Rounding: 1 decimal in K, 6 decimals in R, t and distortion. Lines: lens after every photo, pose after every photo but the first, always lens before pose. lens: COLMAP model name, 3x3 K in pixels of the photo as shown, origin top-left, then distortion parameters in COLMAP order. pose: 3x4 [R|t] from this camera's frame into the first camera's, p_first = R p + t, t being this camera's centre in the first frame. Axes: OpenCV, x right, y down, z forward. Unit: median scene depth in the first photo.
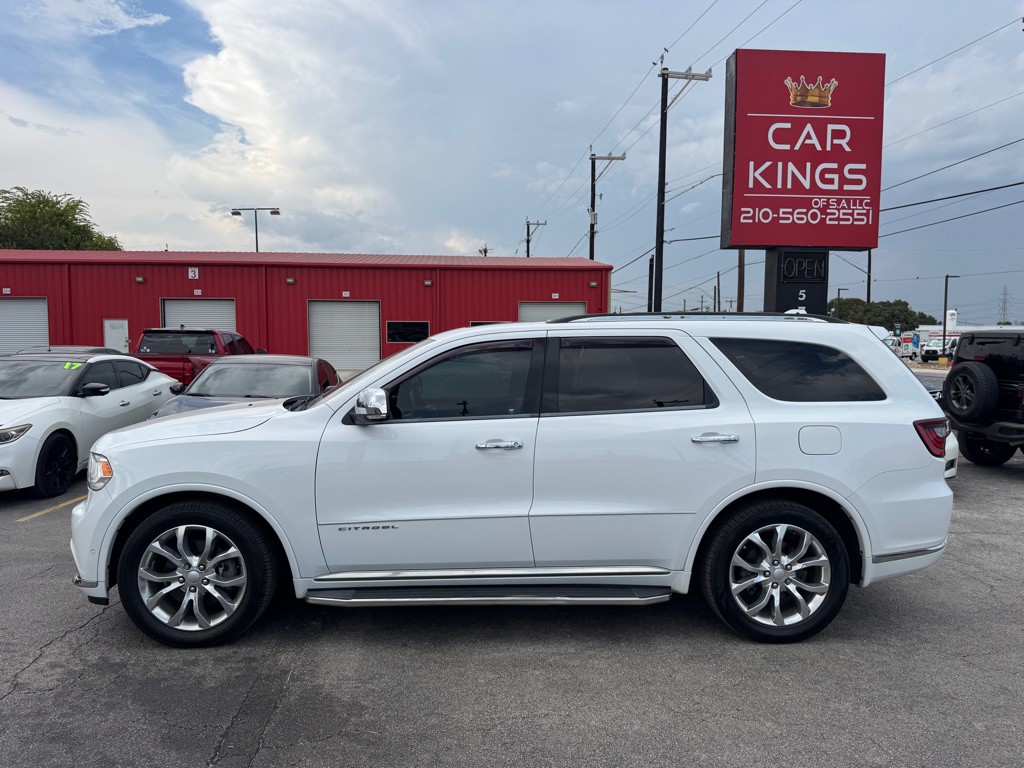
lens RADIAL K [[727.1, 0, 512.0], [0, 727.1, 384.0], [0, 0, 1]] dist [0.028132, -0.036968]
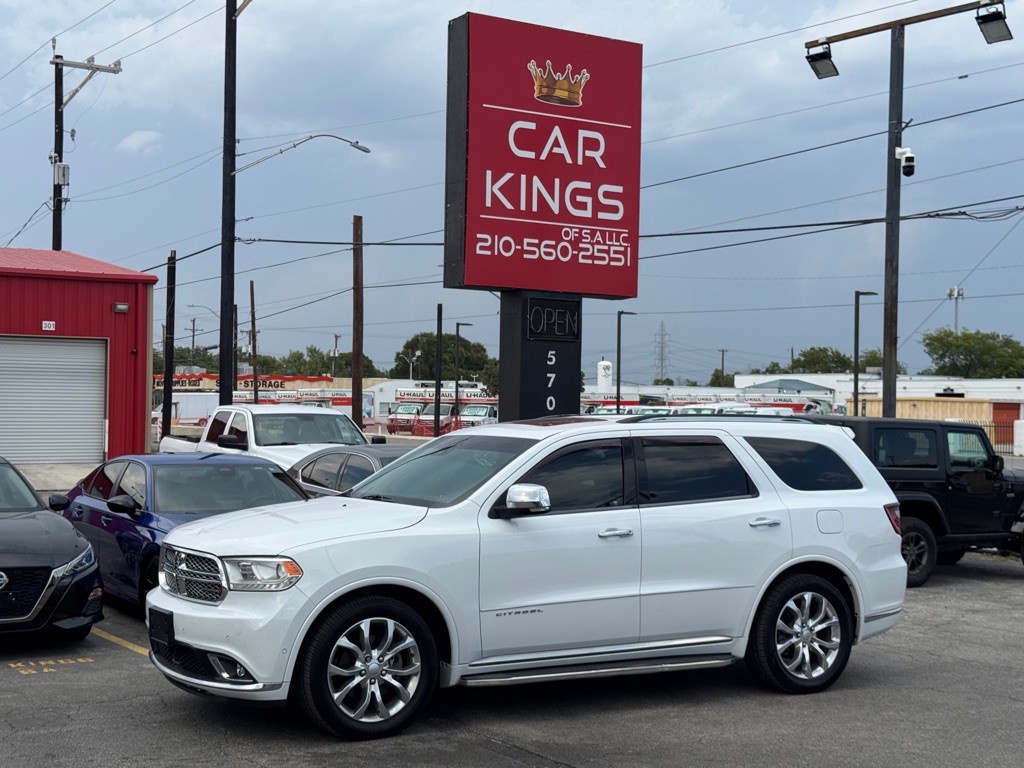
lens RADIAL K [[1430.6, 0, 510.8], [0, 1430.6, 388.4], [0, 0, 1]] dist [0.198297, -0.431086]
pose [[0.881775, 0.015150, 0.471427, -0.313151], [0.017520, 0.997742, -0.064834, 0.000273], [-0.471345, 0.065428, 0.879519, -0.234596]]
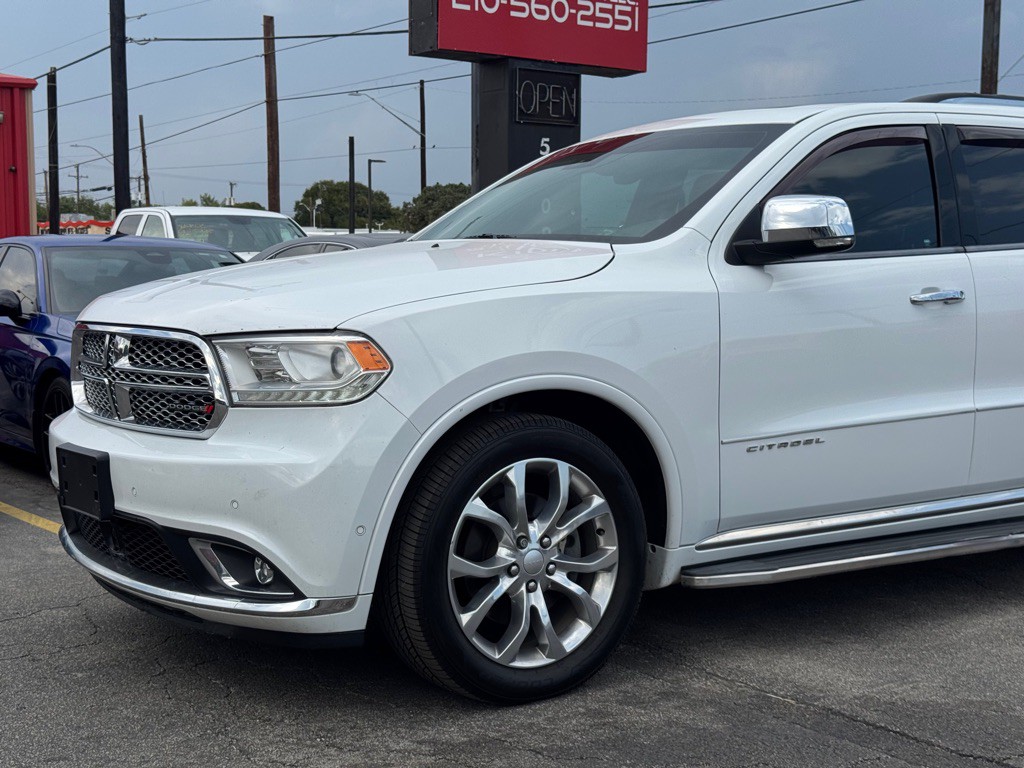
lens RADIAL K [[1430.6, 0, 510.8], [0, 1430.6, 388.4], [0, 0, 1]] dist [0.198297, -0.431086]
pose [[0.846438, -0.047369, 0.530377, -0.246217], [0.031882, 0.998757, 0.038321, 0.026354], [-0.531533, -0.015527, 0.846895, 0.040656]]
